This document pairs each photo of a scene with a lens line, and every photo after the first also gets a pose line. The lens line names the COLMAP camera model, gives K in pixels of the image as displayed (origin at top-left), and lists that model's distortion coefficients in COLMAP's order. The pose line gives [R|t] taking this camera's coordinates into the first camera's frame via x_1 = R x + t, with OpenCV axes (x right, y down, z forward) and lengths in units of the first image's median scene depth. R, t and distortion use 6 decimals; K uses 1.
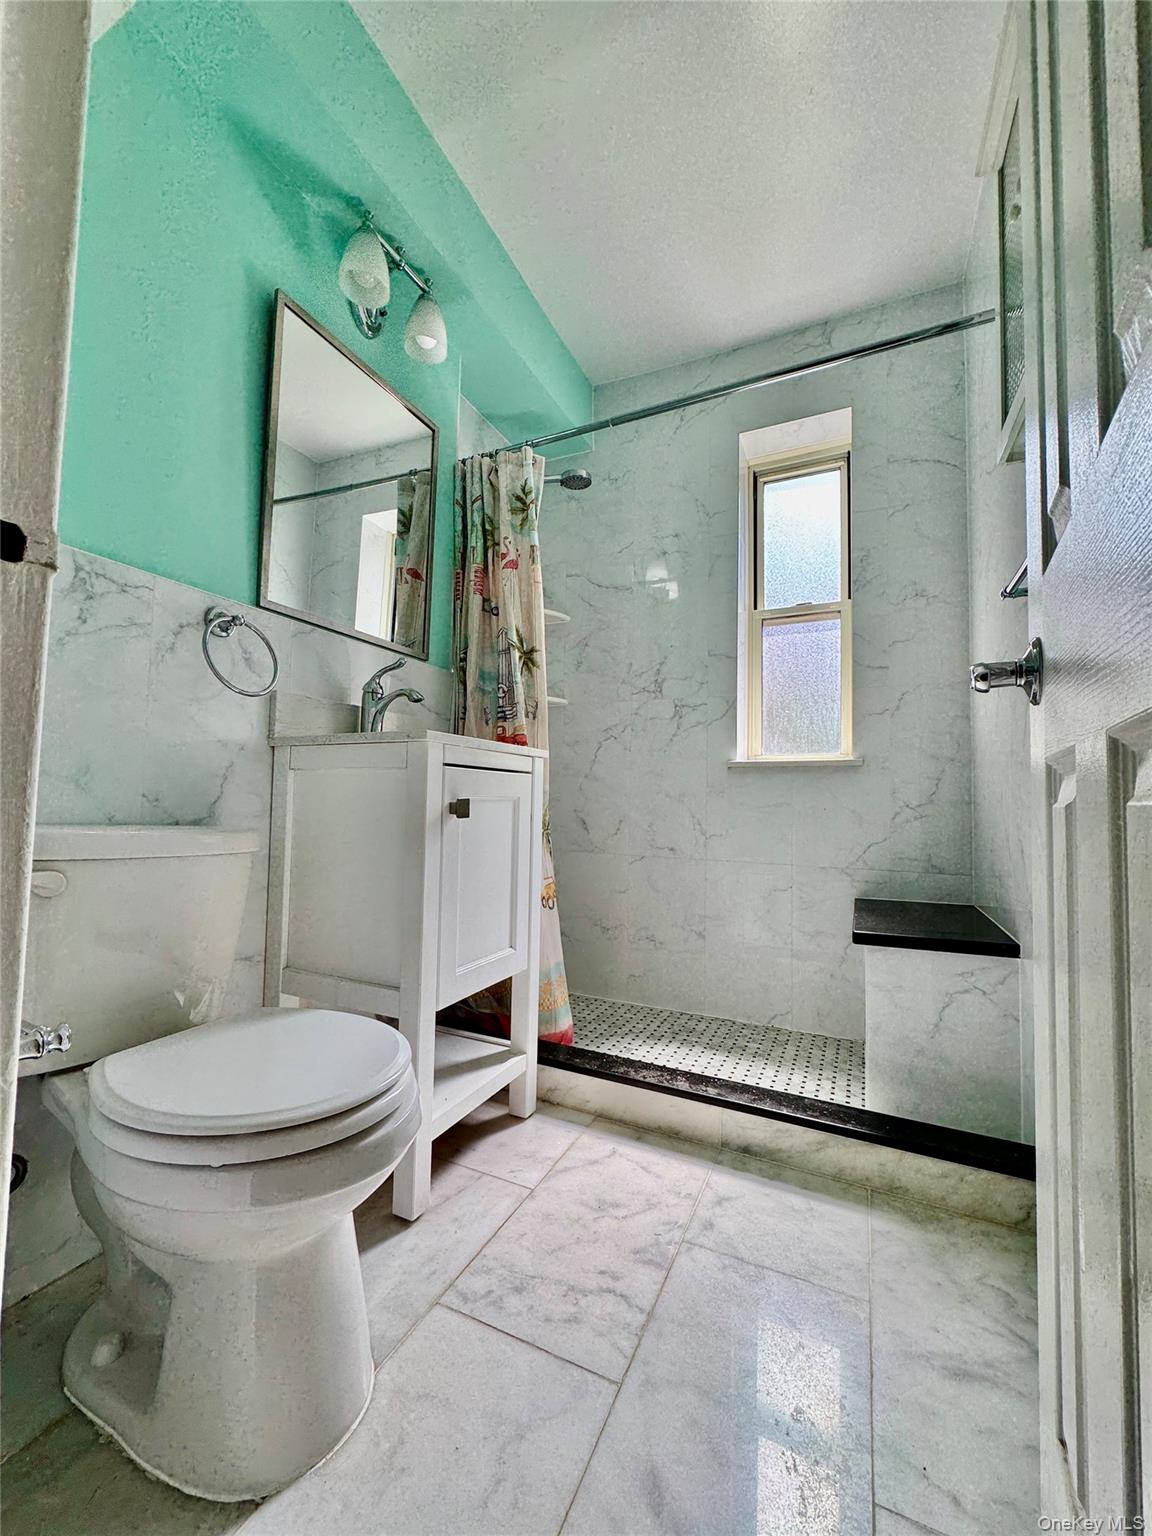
lens RADIAL K [[611.4, 0, 581.8], [0, 611.4, 769.7], [0, 0, 1]] dist [-0.003253, 0.000017]
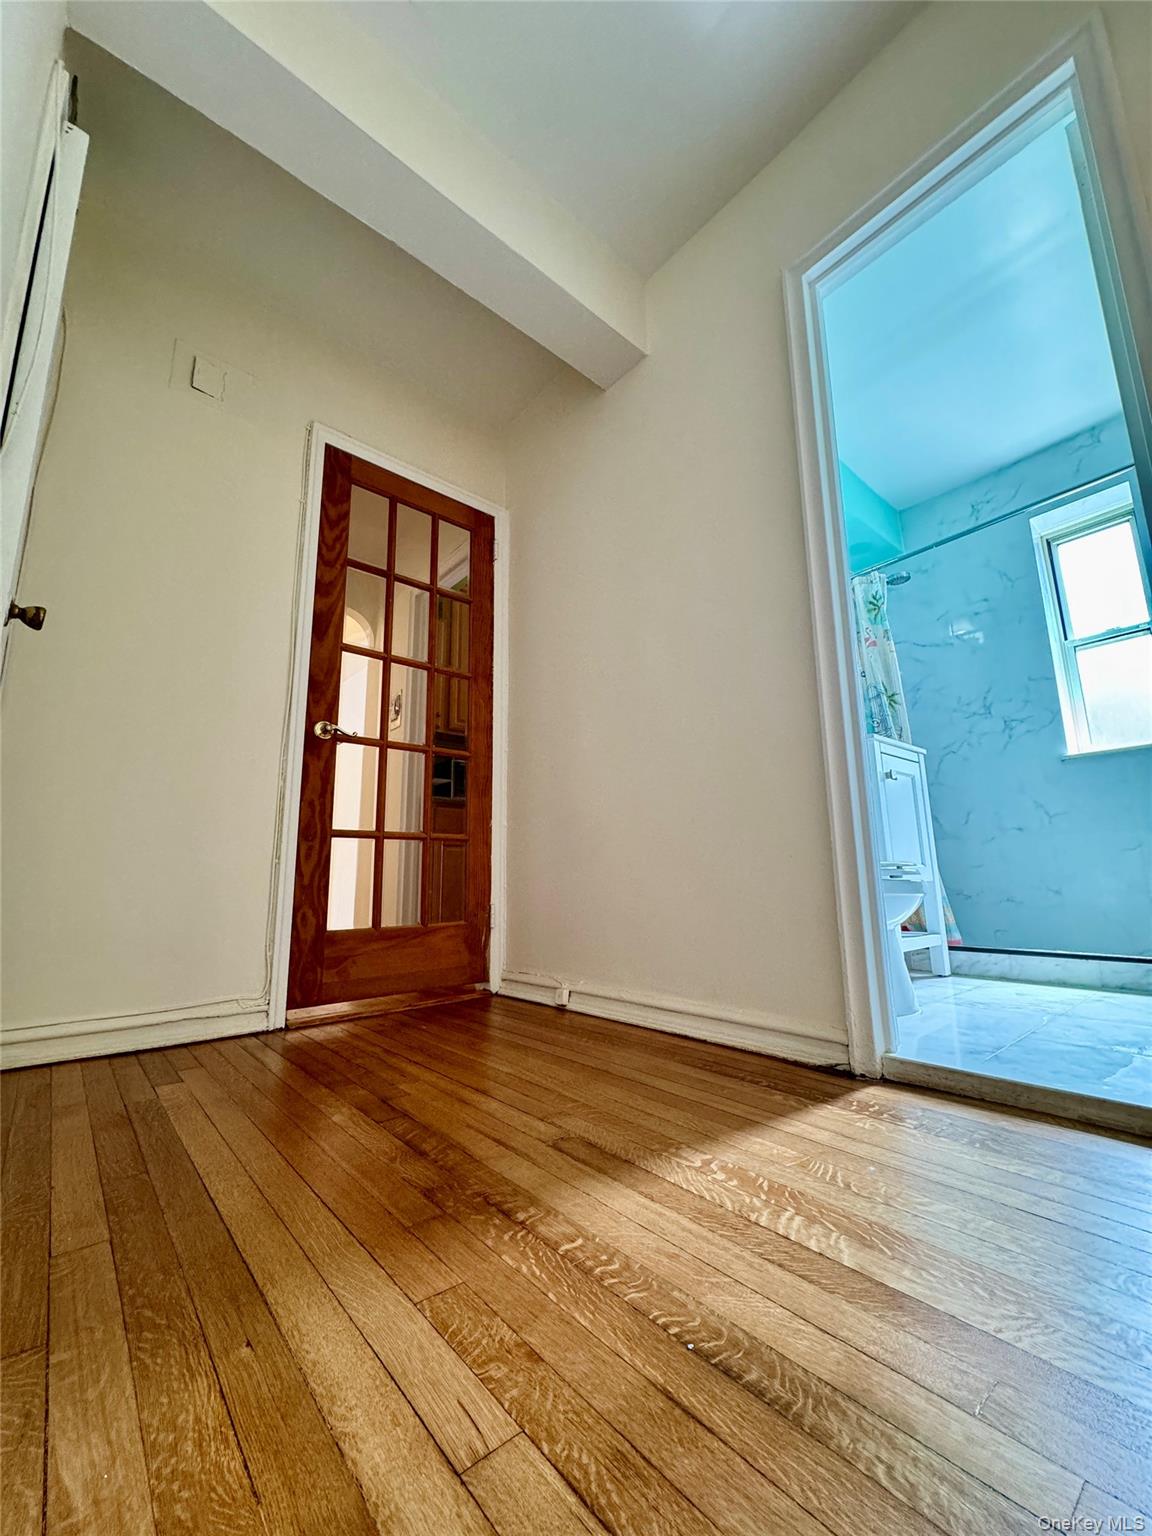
lens RADIAL K [[611.4, 0, 569.6], [0, 611.4, 768.4], [0, 0, 1]] dist [-0.003253, 0.000017]
pose [[0.907505, -0.110127, -0.405347, -0.182703], [0.054089, 0.987623, -0.147226, 0.143256], [0.416543, 0.111684, 0.902230, -0.592119]]
